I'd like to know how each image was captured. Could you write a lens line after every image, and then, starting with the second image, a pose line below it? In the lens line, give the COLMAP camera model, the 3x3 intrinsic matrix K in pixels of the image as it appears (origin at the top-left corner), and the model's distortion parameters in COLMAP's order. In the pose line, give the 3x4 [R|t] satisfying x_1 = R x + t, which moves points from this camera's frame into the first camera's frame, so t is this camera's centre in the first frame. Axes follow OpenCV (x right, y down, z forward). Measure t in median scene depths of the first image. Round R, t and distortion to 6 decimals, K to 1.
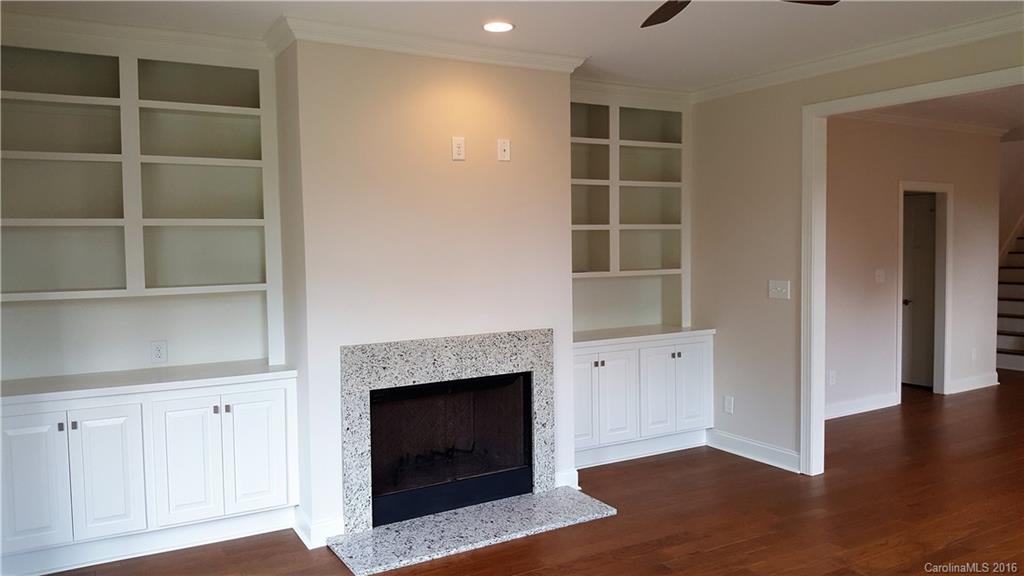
lens RADIAL K [[778.6, 0, 512.0], [0, 778.6, 288.0], [0, 0, 1]] dist [0.170091, -0.303758]
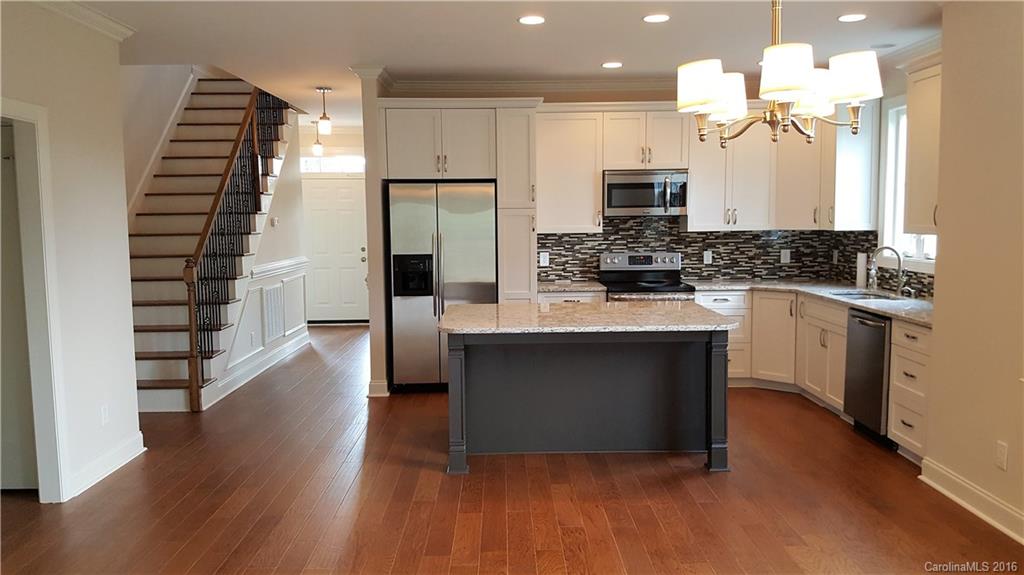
lens RADIAL K [[778.6, 0, 512.0], [0, 778.6, 287.5], [0, 0, 1]] dist [0.170091, -0.303758]
pose [[0.489849, -0.068839, 0.869085, 0.248073], [0.042949, 0.997573, 0.054809, -0.027800], [-0.870749, 0.010478, 0.491616, 0.493673]]
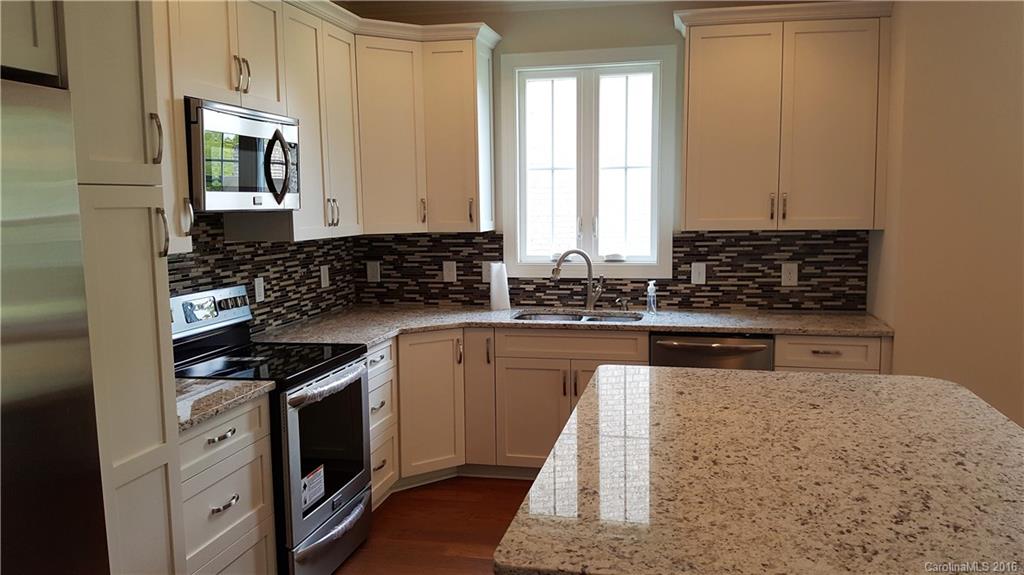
lens RADIAL K [[806.5, 0, 512.0], [0, 806.5, 287.5], [0, 0, 1]] dist [0.237914, -0.596067]
pose [[-0.739619, -0.045091, 0.671514, 0.744502], [0.056200, 0.990131, 0.128385, -0.063377], [-0.670676, 0.132695, -0.729785, 1.057416]]
